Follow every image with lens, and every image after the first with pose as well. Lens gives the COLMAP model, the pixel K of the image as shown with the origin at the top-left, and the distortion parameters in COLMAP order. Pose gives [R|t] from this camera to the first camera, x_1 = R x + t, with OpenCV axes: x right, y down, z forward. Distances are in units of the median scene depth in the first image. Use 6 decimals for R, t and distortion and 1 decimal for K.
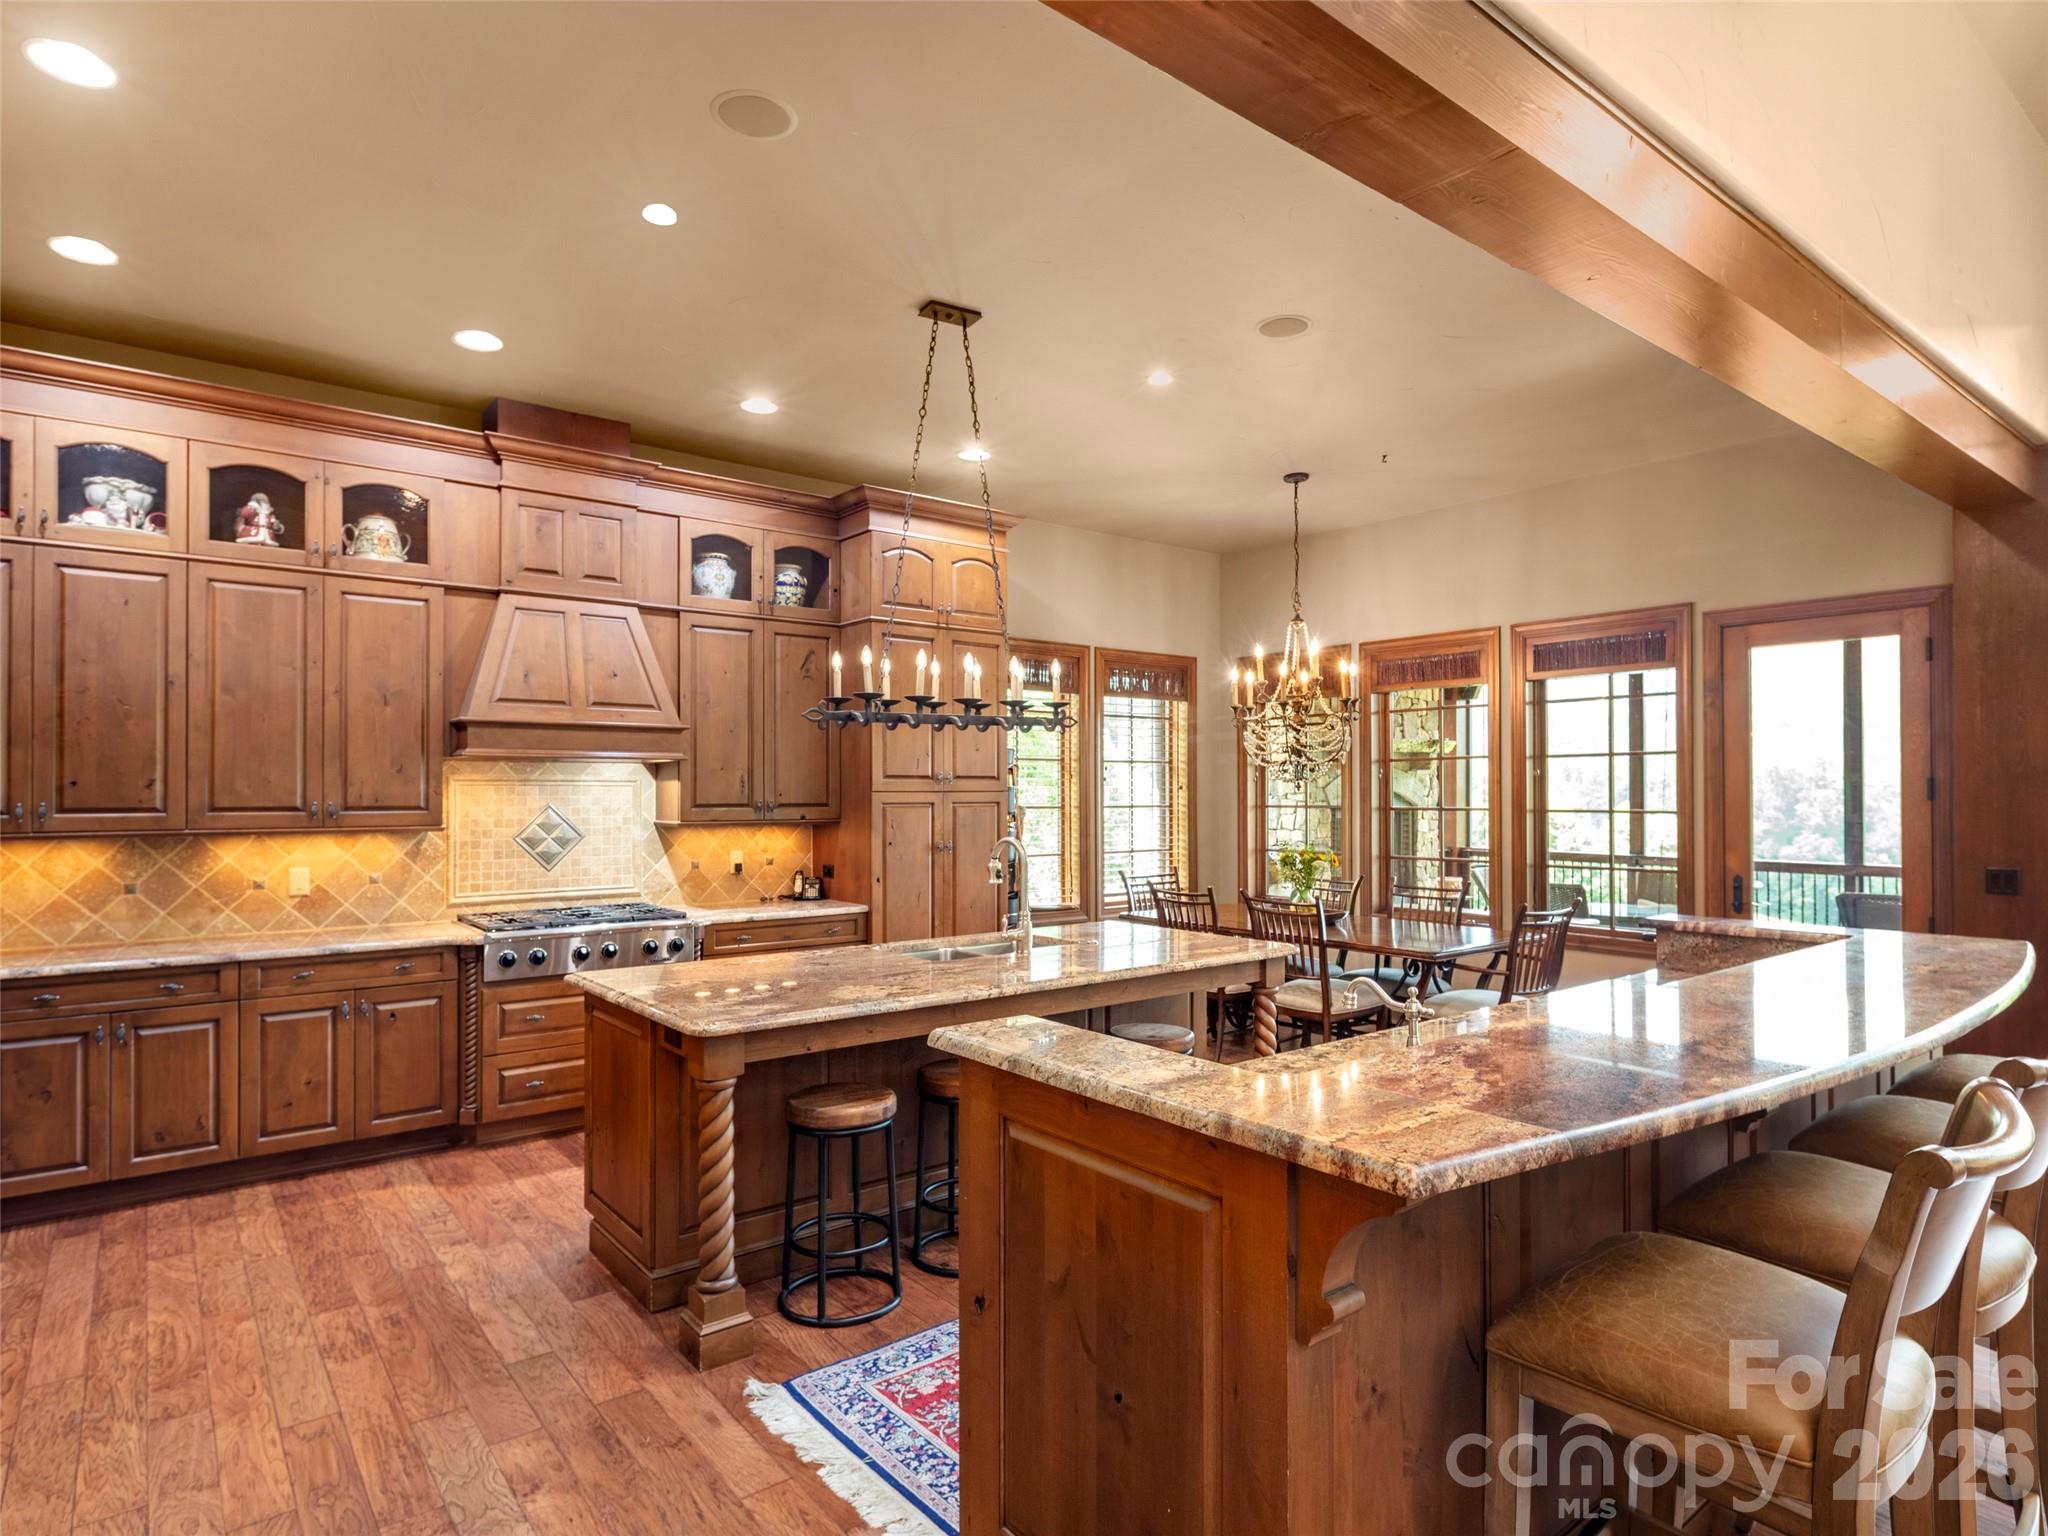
lens RADIAL K [[1114.0, 0, 1019.4], [0, 1114.0, 785.2], [0, 0, 1]] dist [0.002598, -0.000704]
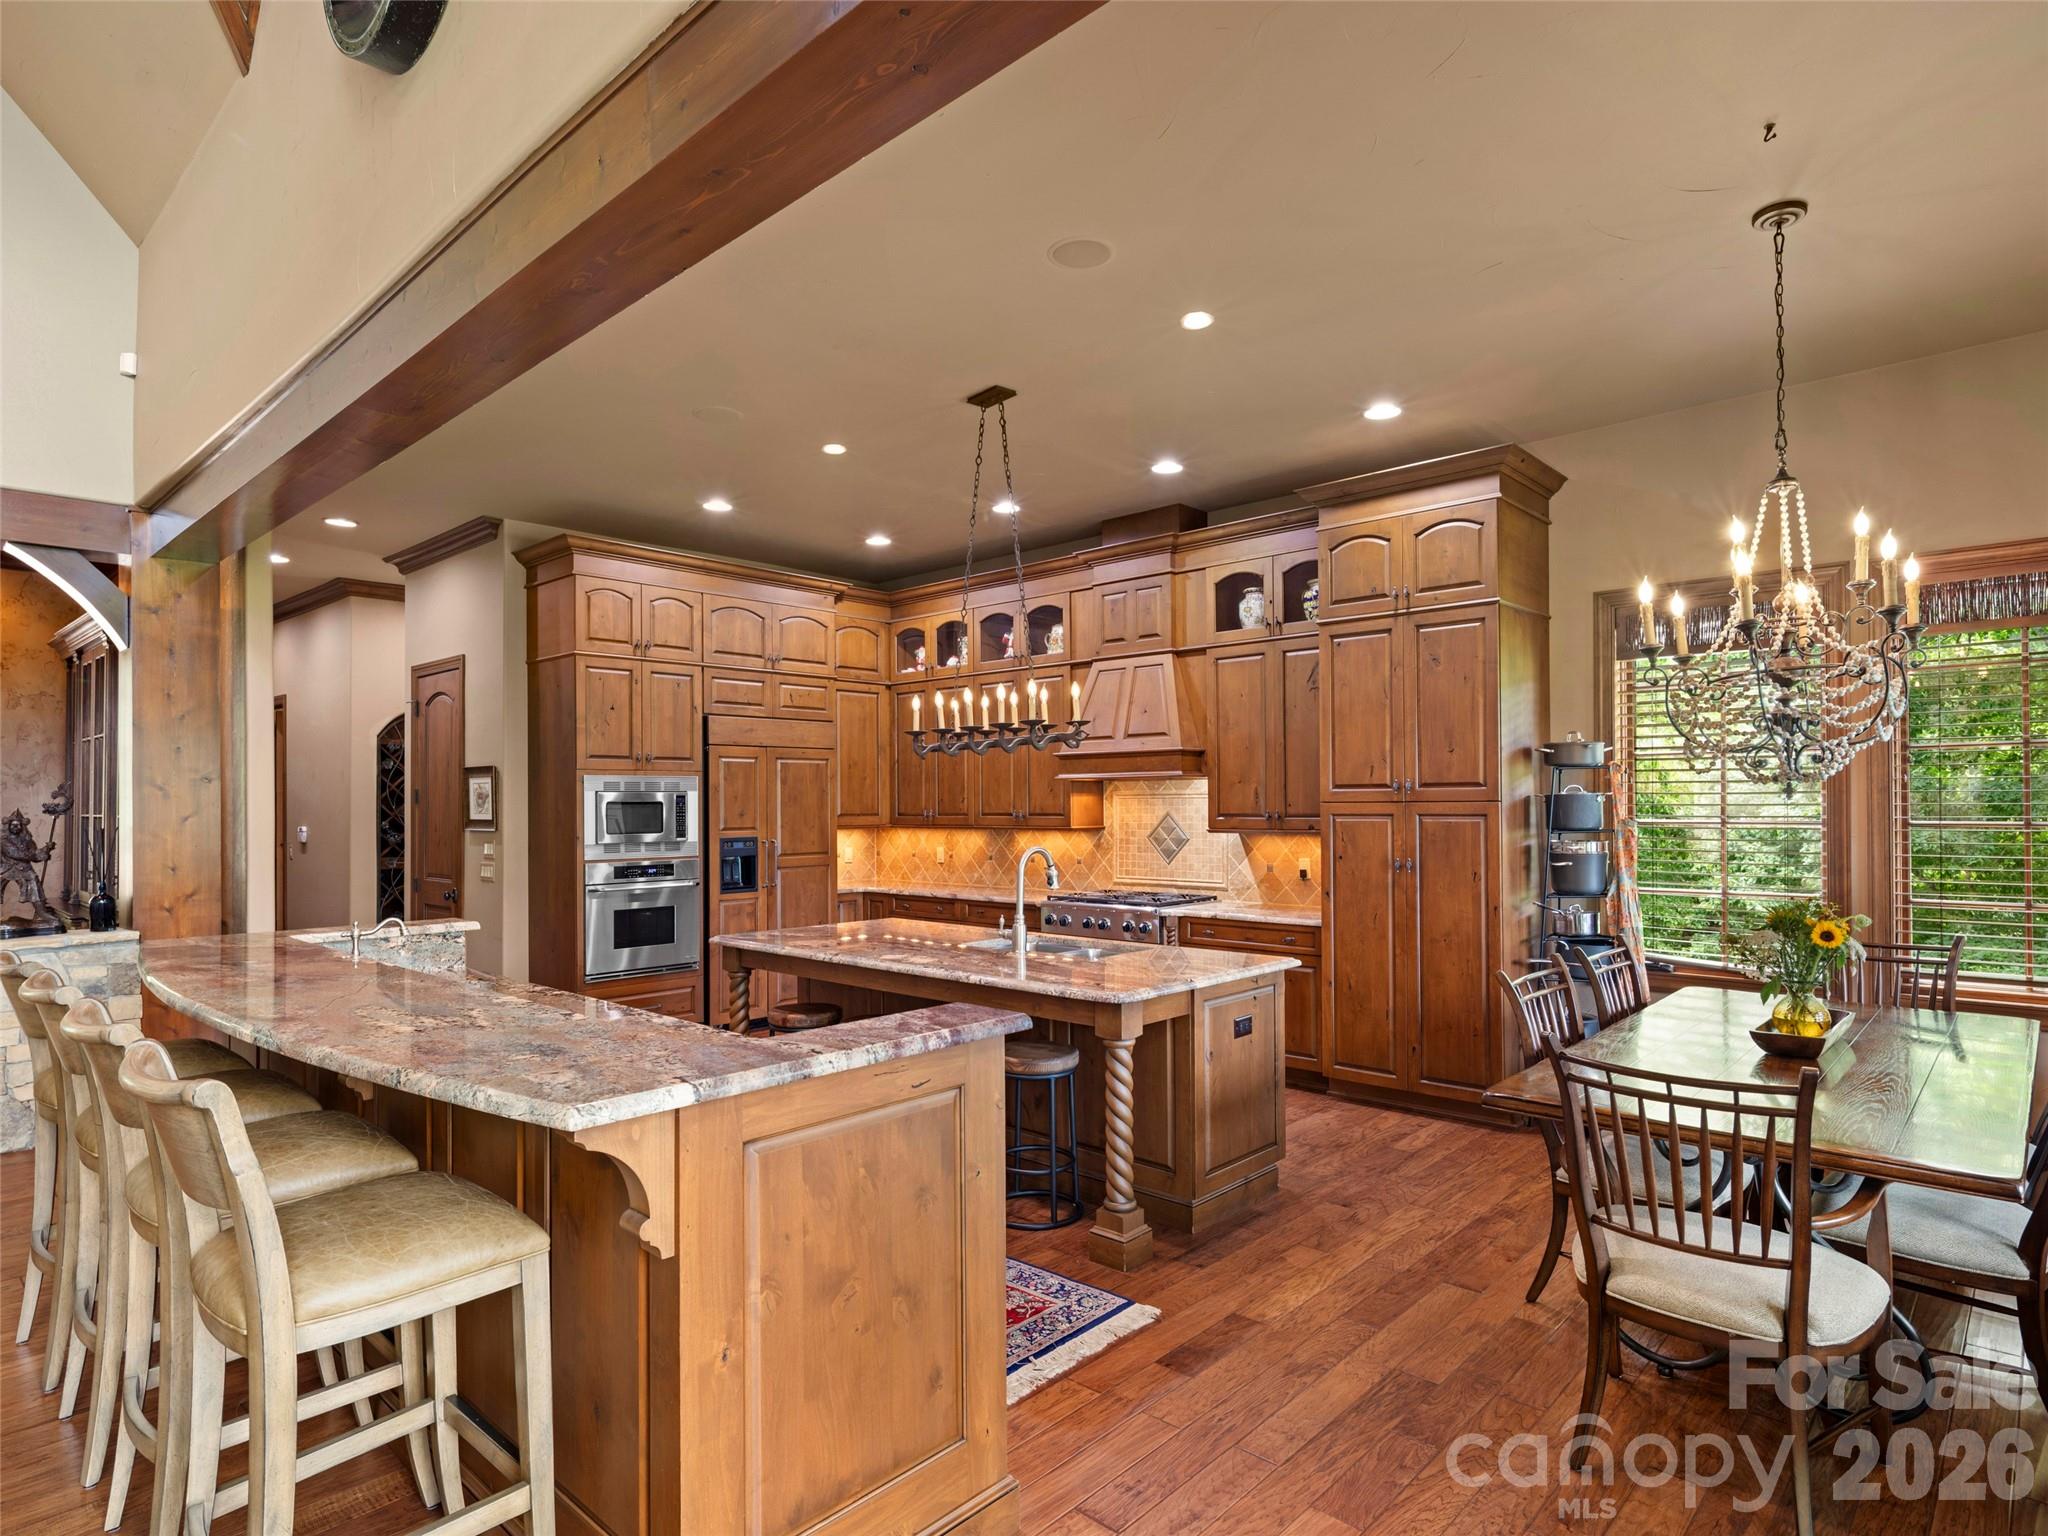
lens RADIAL K [[1115.2, 0, 1043.4], [0, 1115.2, 809.9], [0, 0, 1]] dist [0.000964, 0.000670]
pose [[0.162114, 0.004102, -0.986763, 0.900072], [0.010545, 0.999927, 0.005889, 0.005141], [0.986716, -0.011361, 0.162059, 0.696782]]
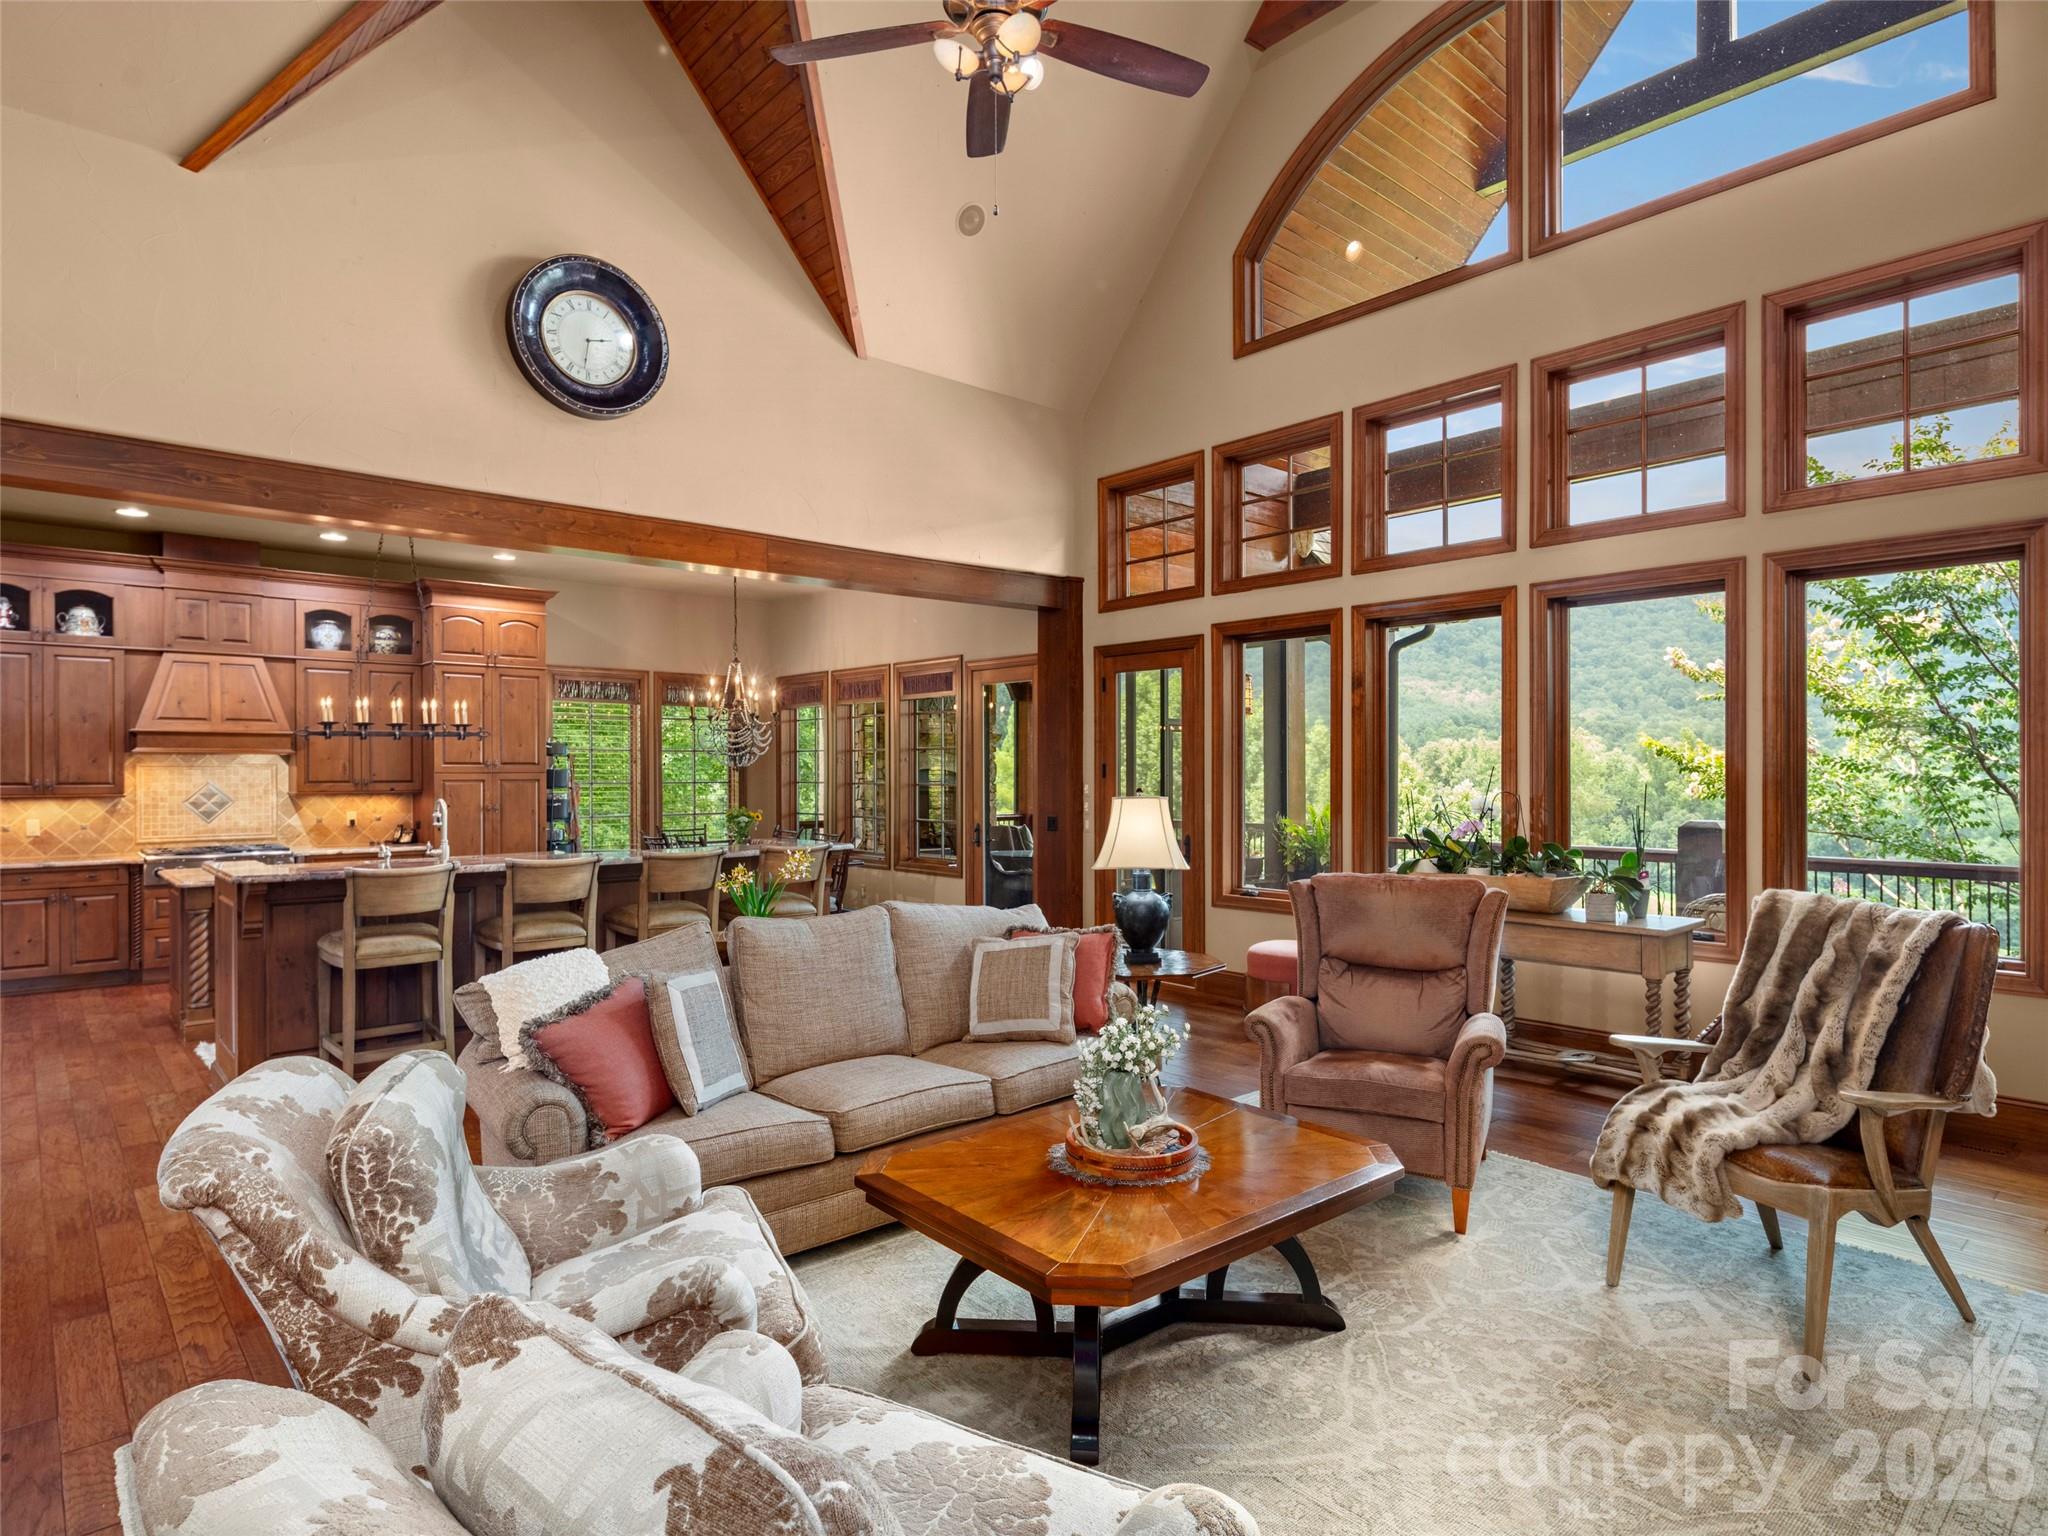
lens RADIAL K [[1127.0, 0, 1024.0], [0, 1127.0, 768.0], [0, 0, 1]] dist [0.001314, -0.001360]
pose [[0.997848, -0.003182, 0.065493, 0.681422], [0.003035, 0.999993, 0.002337, -0.001969], [-0.065500, -0.002134, 0.997850, -0.732113]]
